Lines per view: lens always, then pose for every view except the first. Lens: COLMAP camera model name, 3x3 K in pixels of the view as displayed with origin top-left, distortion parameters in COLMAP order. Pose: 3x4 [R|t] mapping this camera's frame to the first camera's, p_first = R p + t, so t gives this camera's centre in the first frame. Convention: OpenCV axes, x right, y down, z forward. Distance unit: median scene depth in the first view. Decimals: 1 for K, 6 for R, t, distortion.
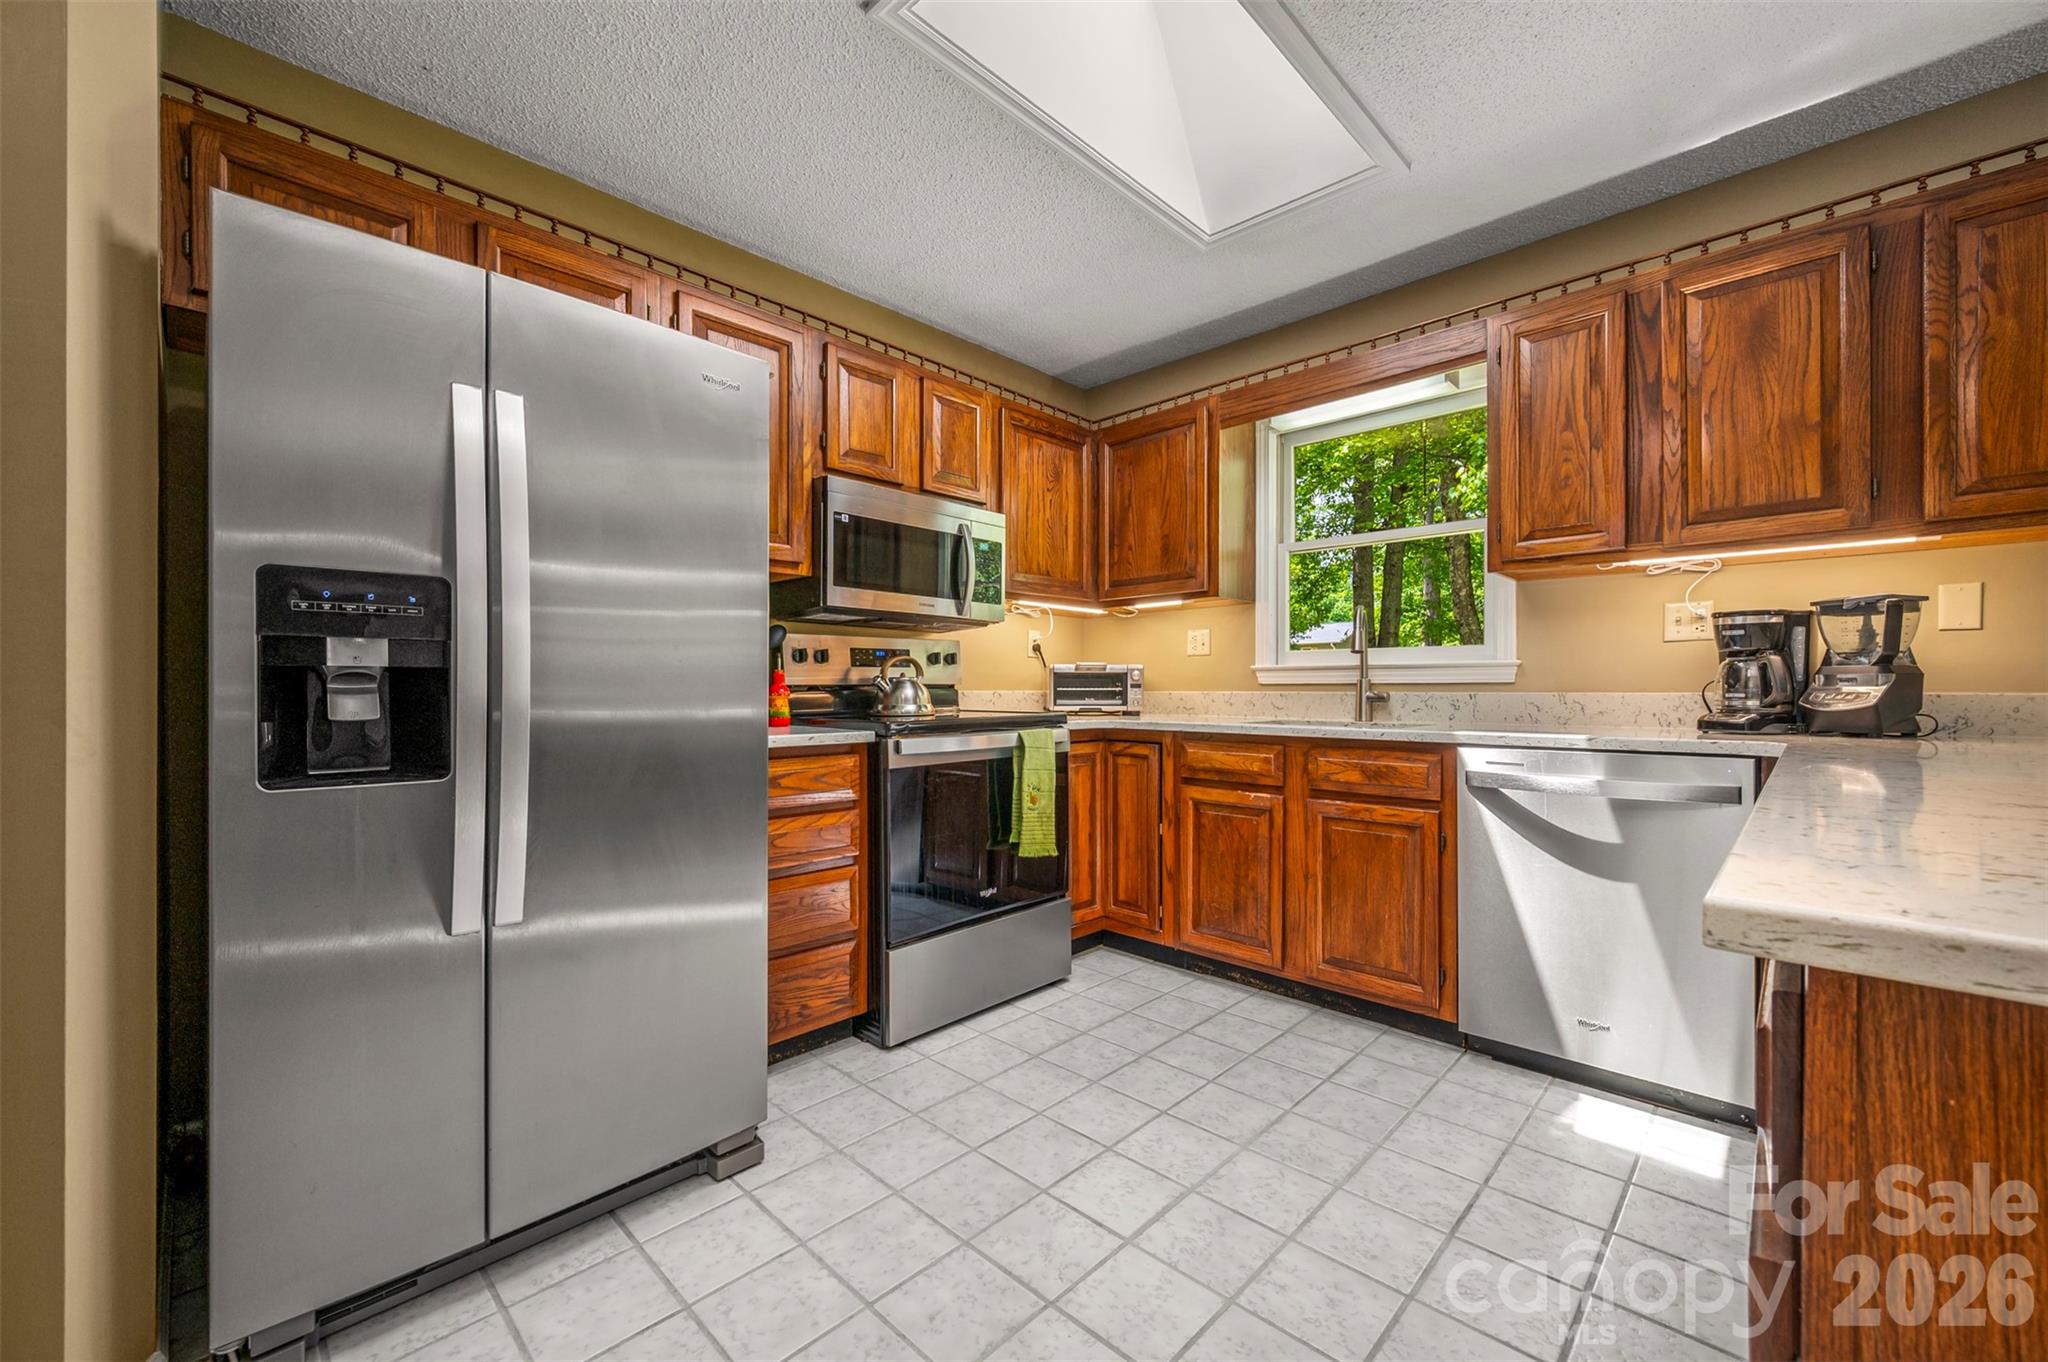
lens RADIAL K [[837.8, 0, 1016.7], [0, 837.8, 683.4], [0, 0, 1]] dist [-0.001850, 0.001327]
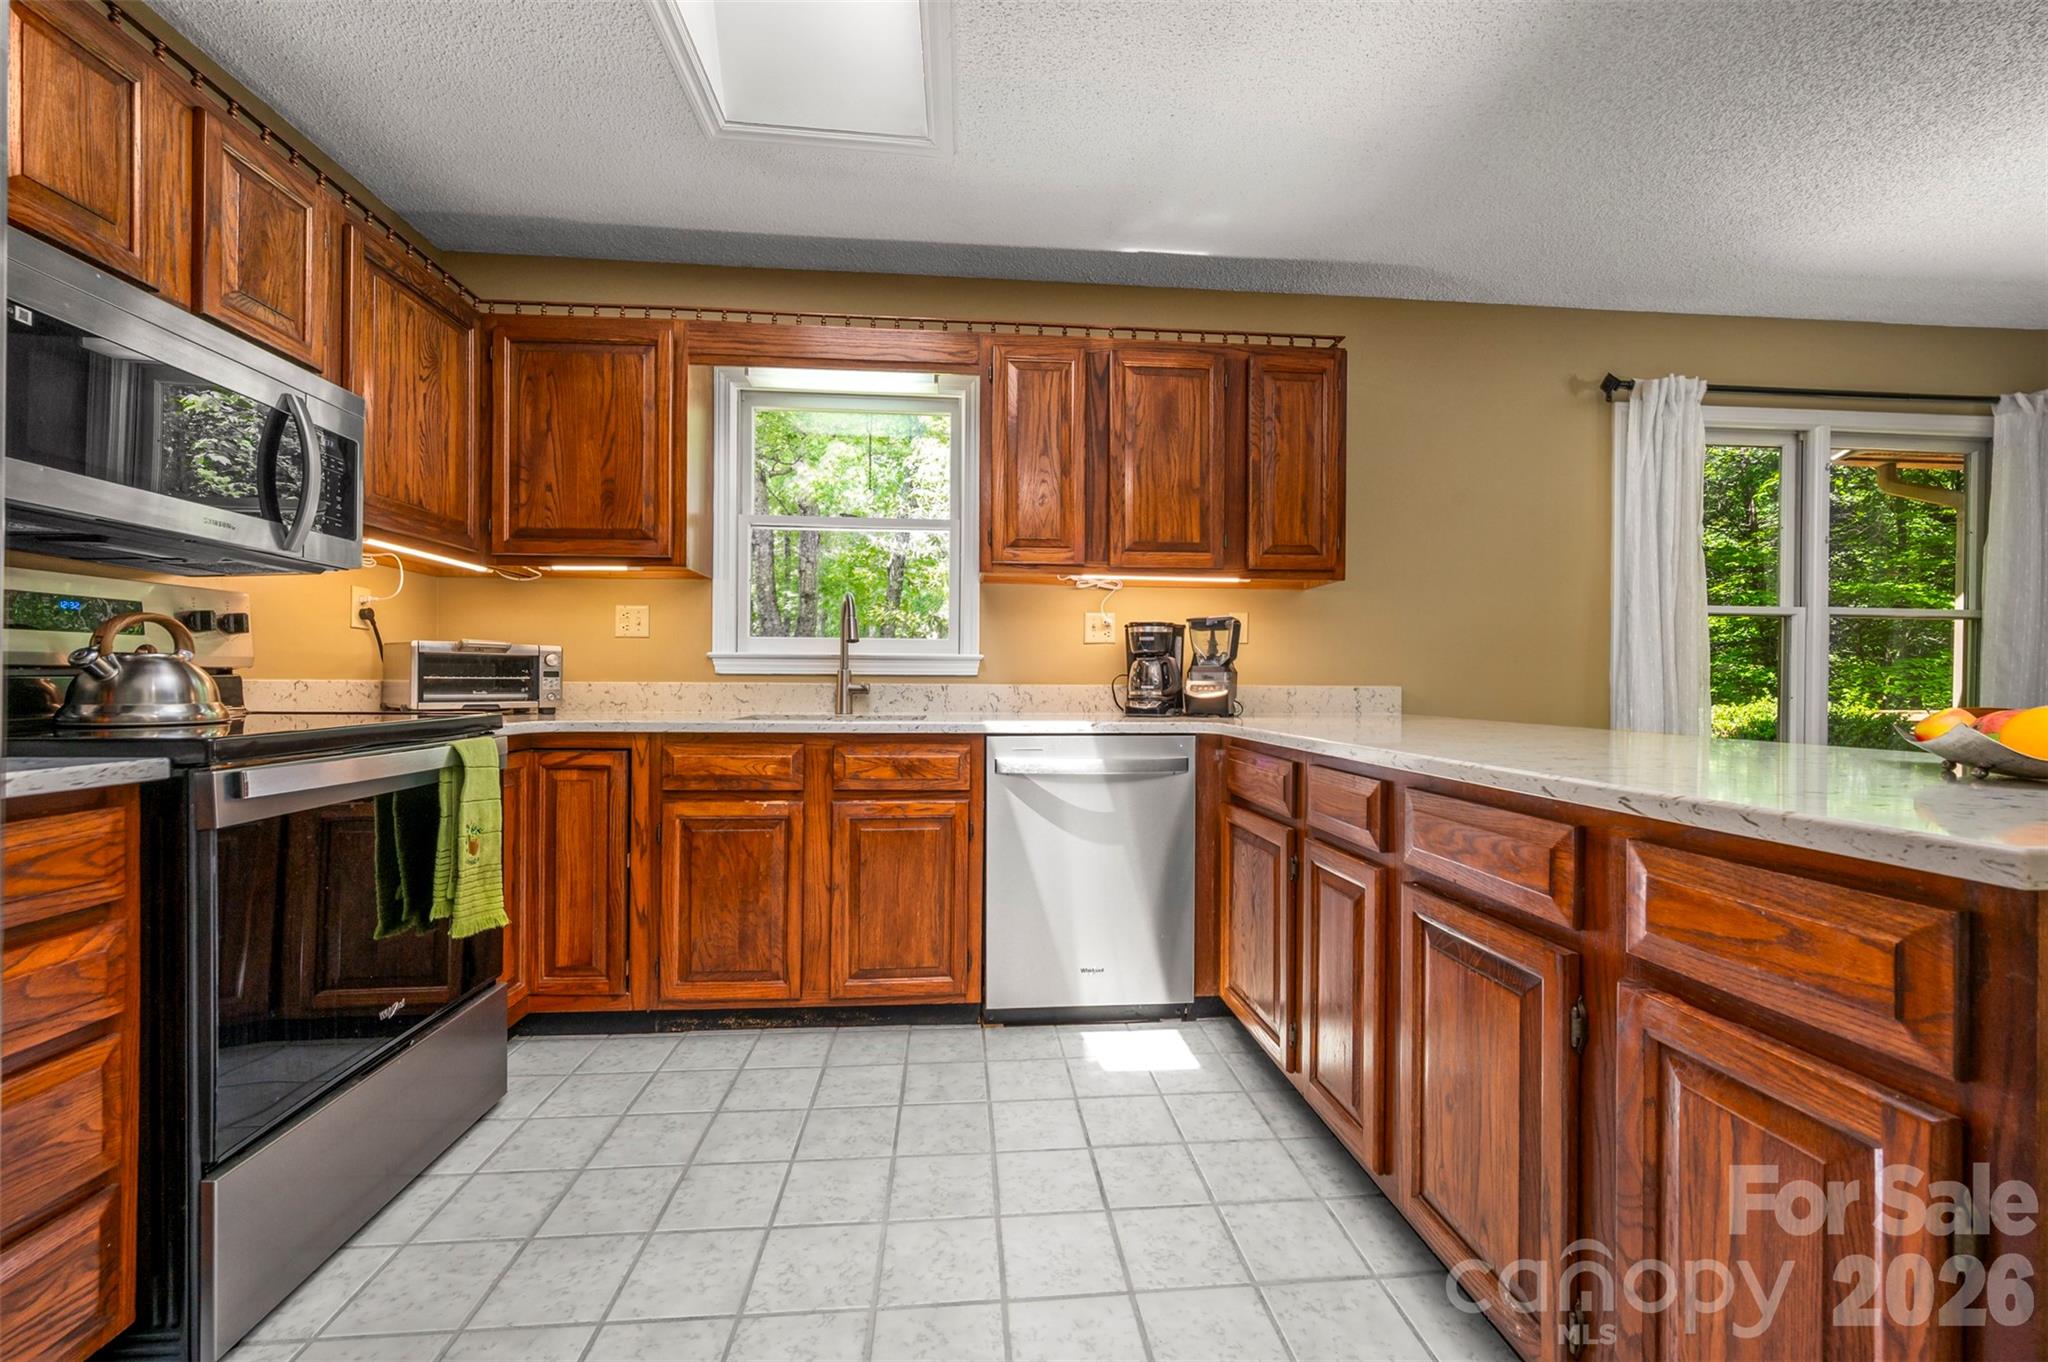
lens RADIAL K [[837.8, 0, 1037.1], [0, 837.8, 679.3], [0, 0, 1]] dist [-0.001850, 0.001327]
pose [[0.640224, 0.007143, 0.768155, -0.205572], [-0.011650, 0.999932, 0.000411, 0.003075], [-0.768100, -0.009212, 0.640264, 0.252470]]
